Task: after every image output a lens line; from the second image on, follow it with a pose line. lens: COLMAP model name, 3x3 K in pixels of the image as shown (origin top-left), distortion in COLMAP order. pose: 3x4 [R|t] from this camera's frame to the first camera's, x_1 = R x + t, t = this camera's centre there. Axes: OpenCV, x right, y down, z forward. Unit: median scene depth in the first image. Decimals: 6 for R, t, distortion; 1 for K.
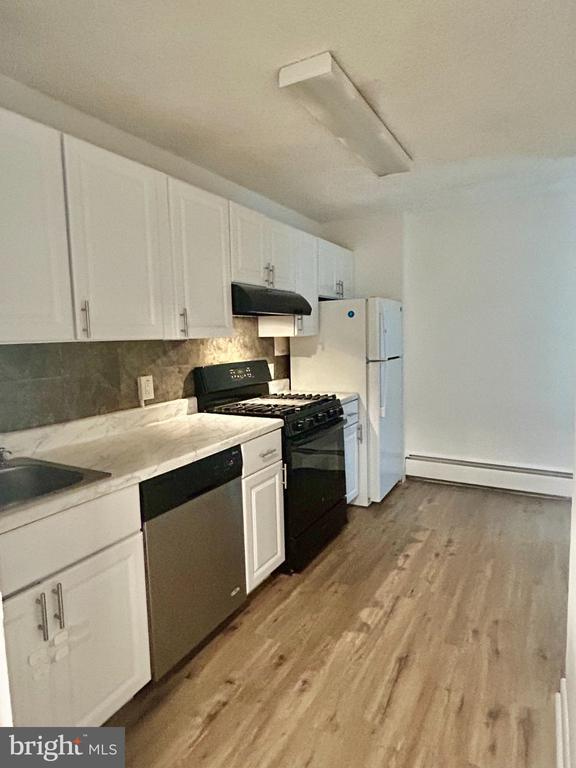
lens RADIAL K [[450.5, 0, 287.7], [0, 450.5, 382.5], [0, 0, 1]] dist [-0.000853, -0.001605]
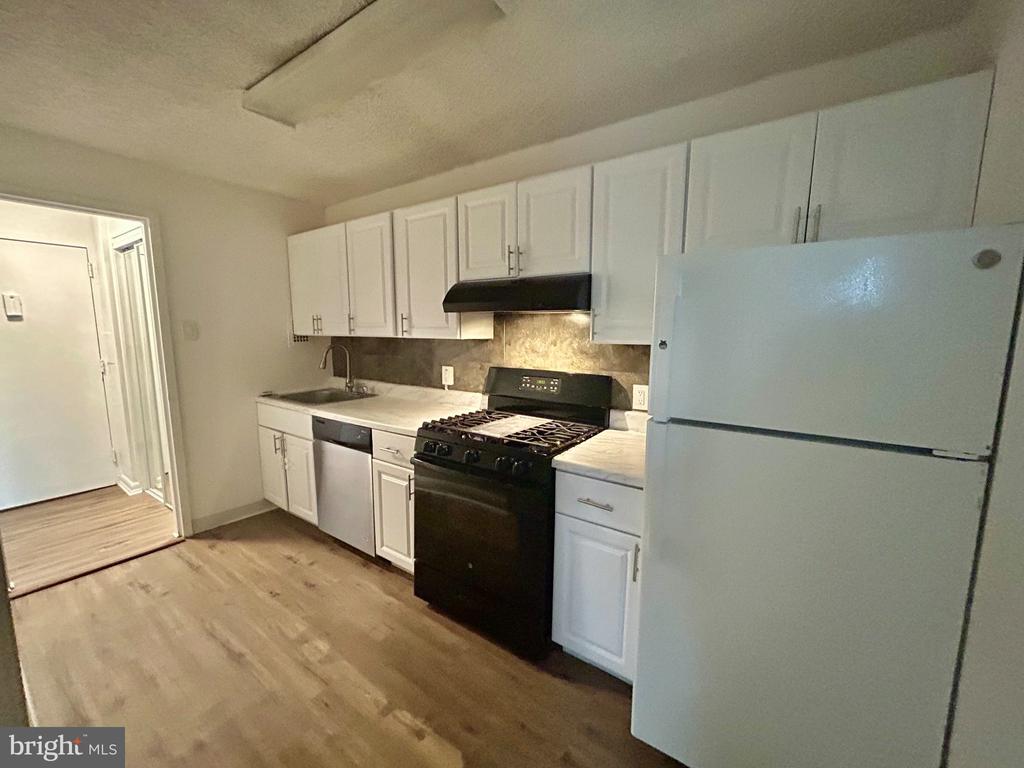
lens RADIAL K [[413.0, 0, 511.4], [0, 413.0, 385.1], [0, 0, 1]] dist [0.001429, 0.000429]
pose [[-0.097772, 0.157828, -0.982614, 0.771685], [-0.106263, 0.980045, 0.167989, -0.167273], [0.989520, 0.120840, -0.079050, 1.214264]]
